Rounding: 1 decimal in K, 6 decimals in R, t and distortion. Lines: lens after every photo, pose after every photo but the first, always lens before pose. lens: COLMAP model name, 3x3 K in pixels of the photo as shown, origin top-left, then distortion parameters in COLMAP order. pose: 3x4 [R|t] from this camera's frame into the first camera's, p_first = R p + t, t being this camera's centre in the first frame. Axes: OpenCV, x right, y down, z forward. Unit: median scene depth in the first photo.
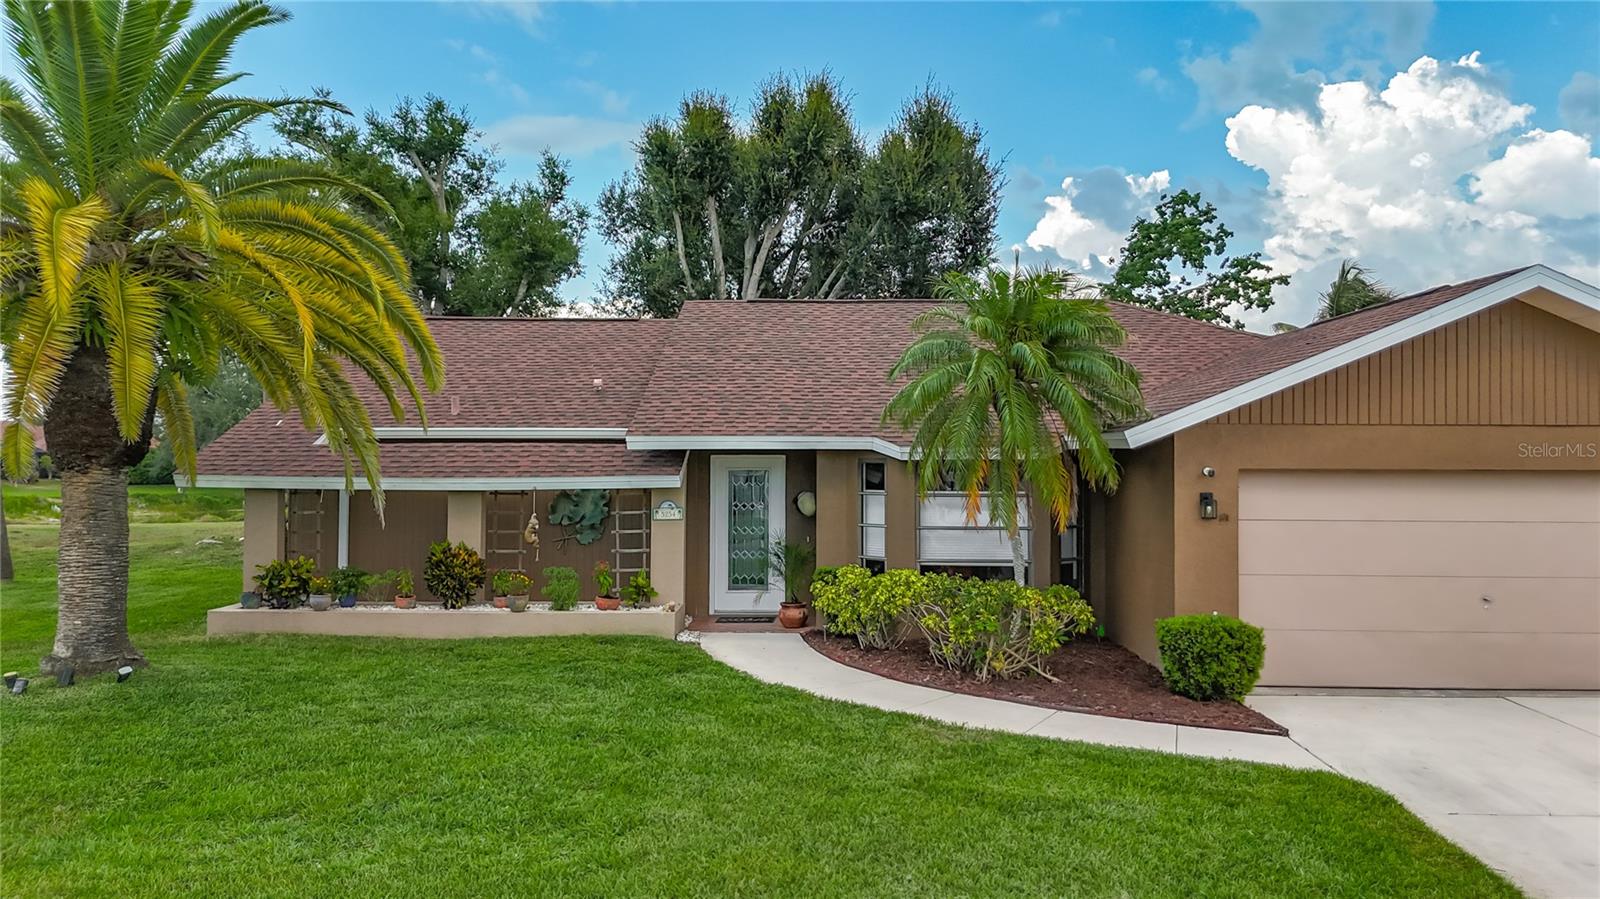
lens RADIAL K [[1185.8, 0, 807.8], [0, 1185.8, 415.7], [0, 0, 1]] dist [0.057331, -0.058069]
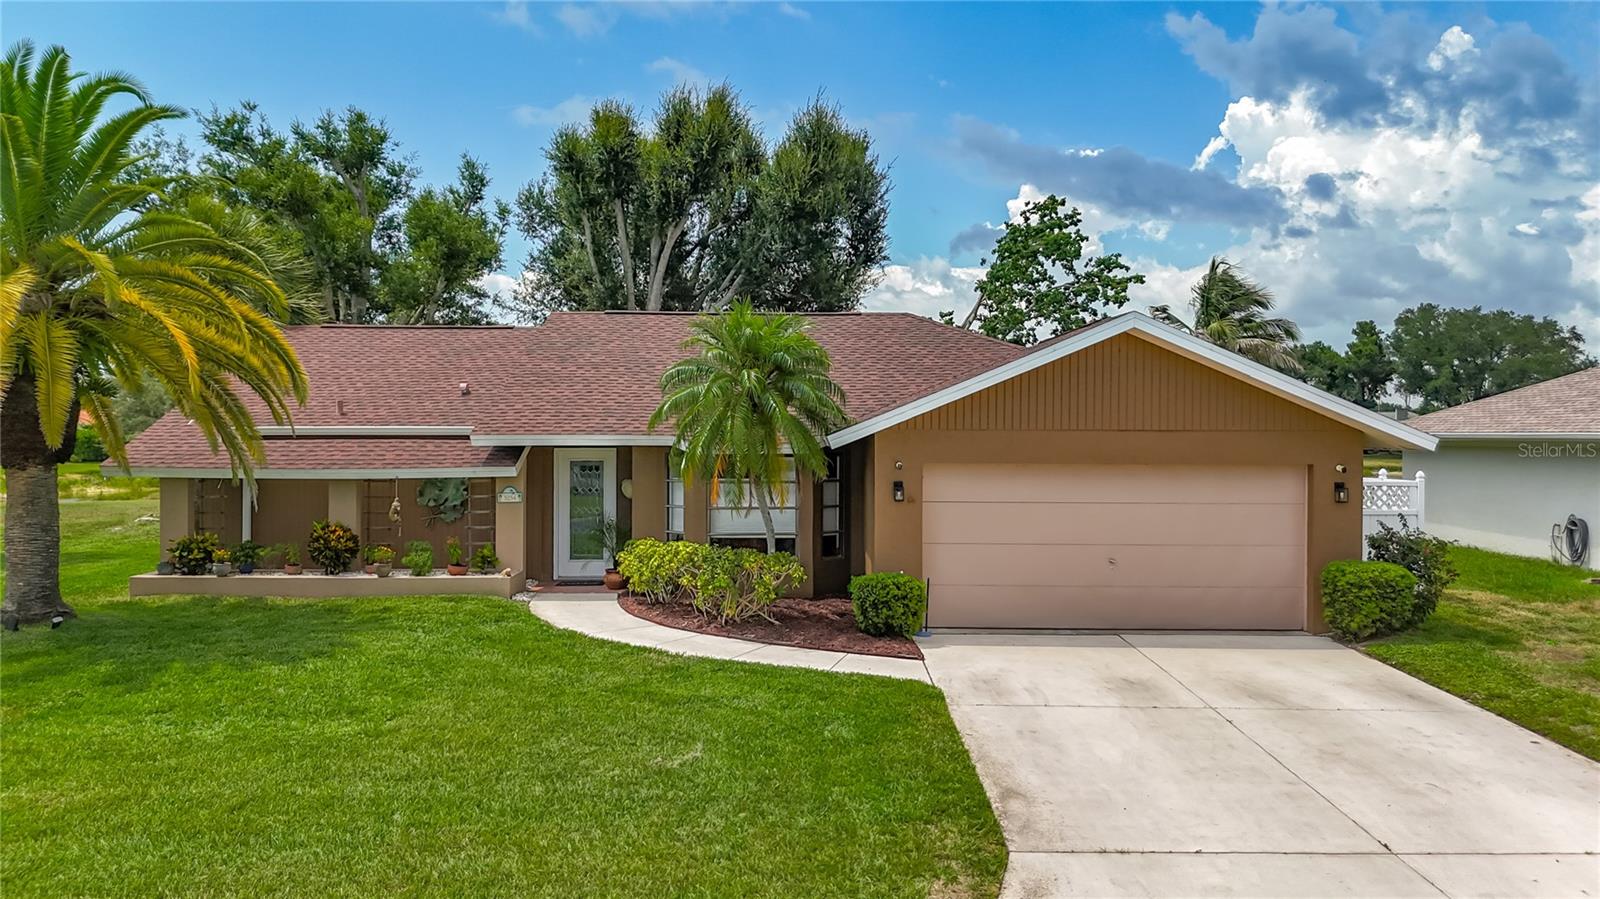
lens RADIAL K [[1187.8, 0, 808.8], [0, 1187.8, 425.8], [0, 0, 1]] dist [0.040153, -0.038354]
pose [[0.999602, -0.001274, 0.028181, 0.155715], [0.000413, 0.999533, 0.030559, -0.028801], [-0.028207, -0.030535, 0.999136, -0.235832]]
